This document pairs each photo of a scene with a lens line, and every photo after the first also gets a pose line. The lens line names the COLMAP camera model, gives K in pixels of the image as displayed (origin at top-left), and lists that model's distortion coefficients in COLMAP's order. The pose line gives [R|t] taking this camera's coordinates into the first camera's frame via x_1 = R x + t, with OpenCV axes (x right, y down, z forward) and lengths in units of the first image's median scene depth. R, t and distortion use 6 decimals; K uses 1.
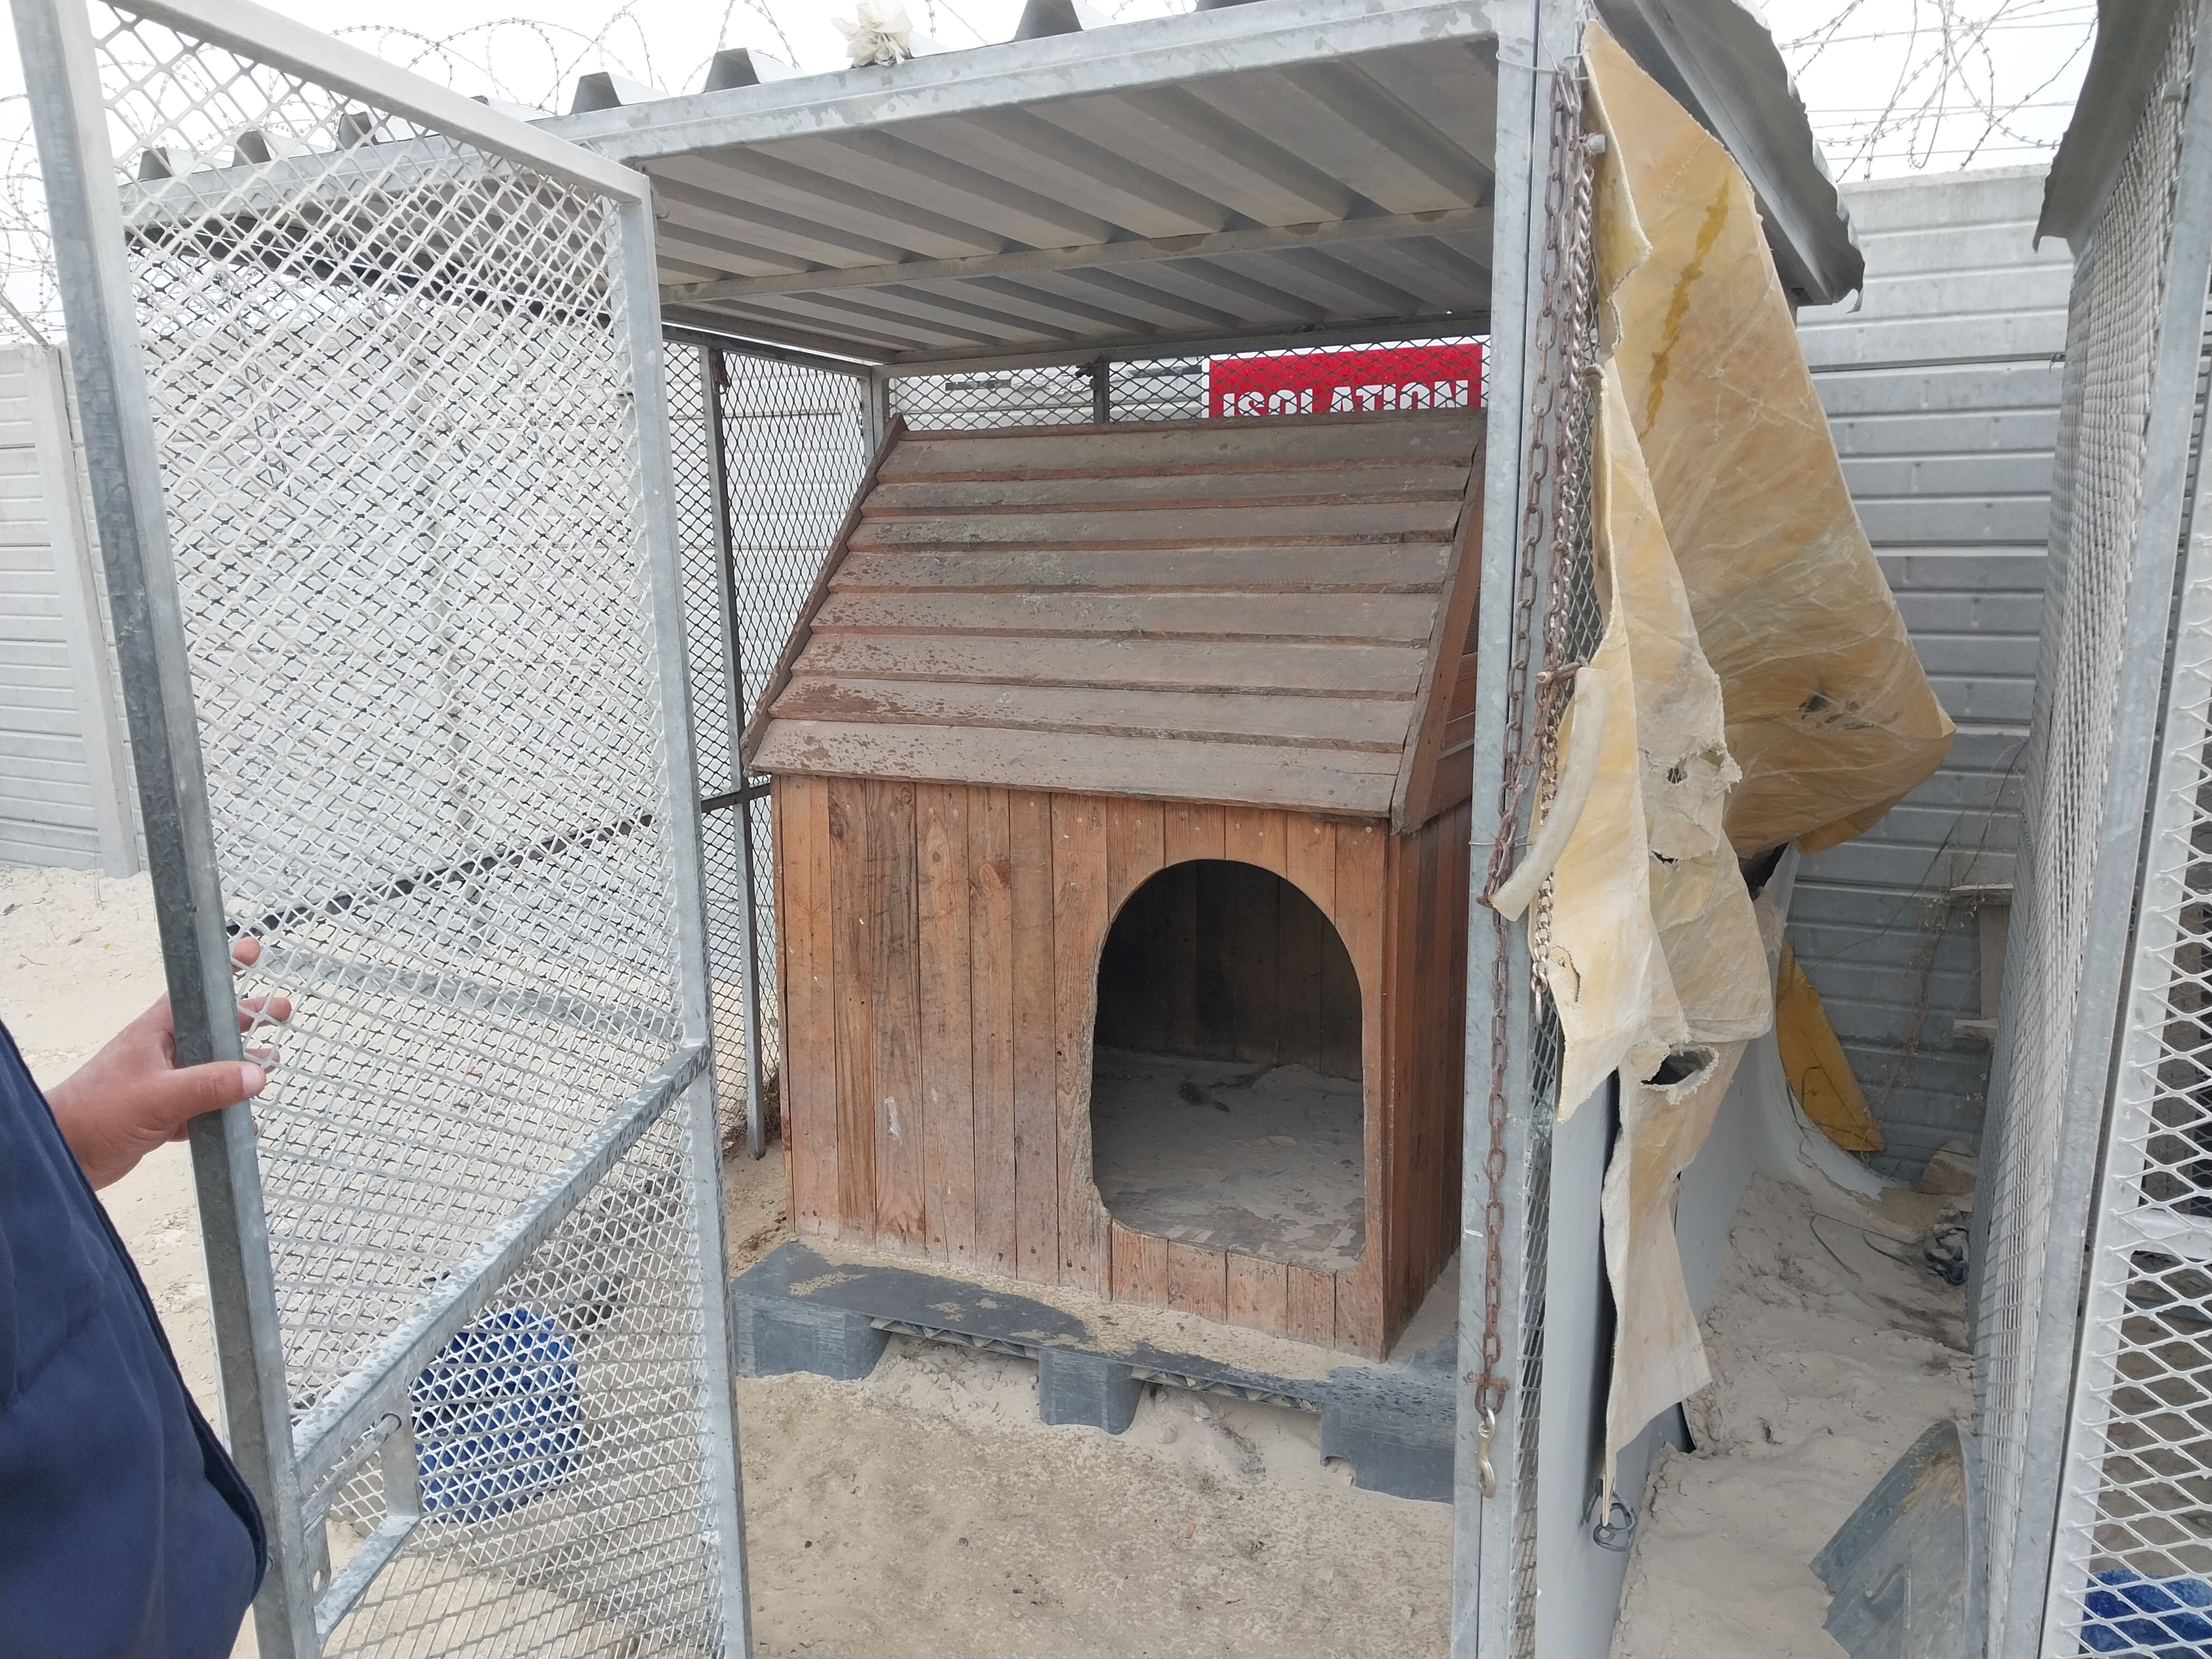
lens RADIAL K [[1682.5, 0, 1106.0], [0, 1682.5, 829.5], [0, 0, 1]] dist [0.002489, -0.000547]
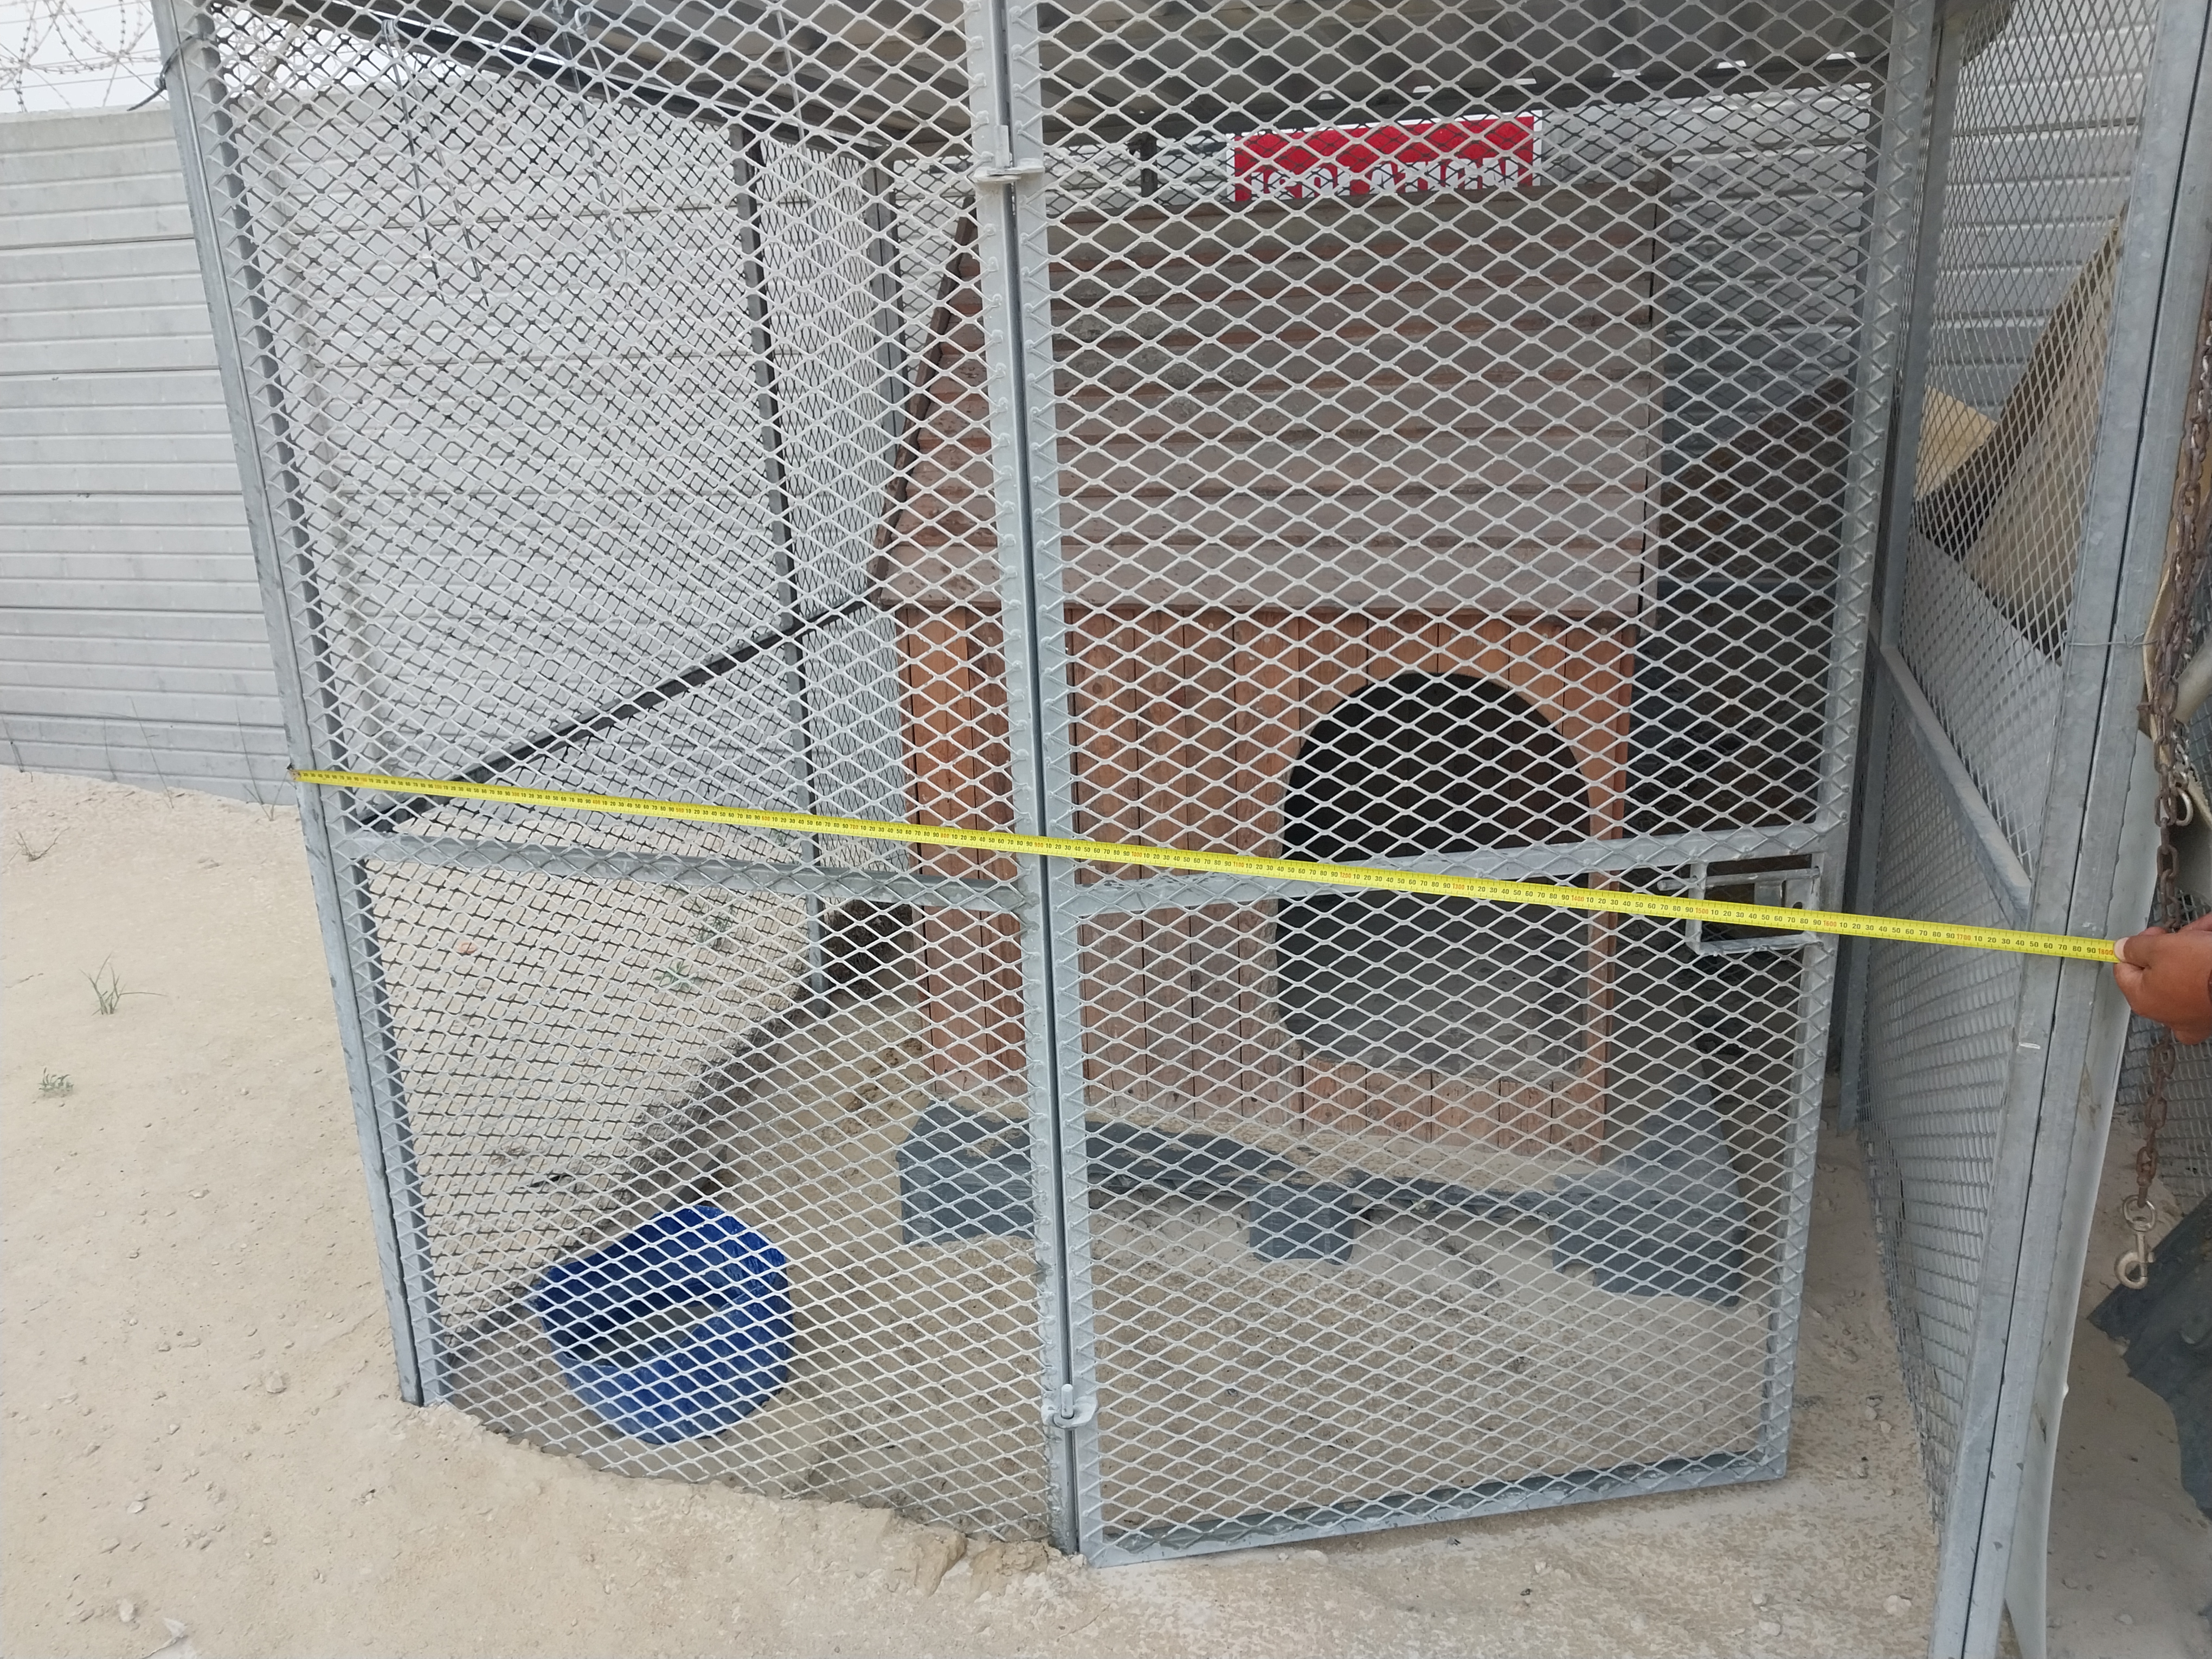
lens RADIAL K [[1682.5, 0, 1106.0], [0, 1682.5, 829.5], [0, 0, 1]] dist [0.002489, -0.000547]
pose [[0.986433, -0.069412, 0.148765, -0.255146], [0.052672, 0.992123, 0.113656, -0.011622], [-0.155482, -0.104279, 0.982319, 0.080465]]
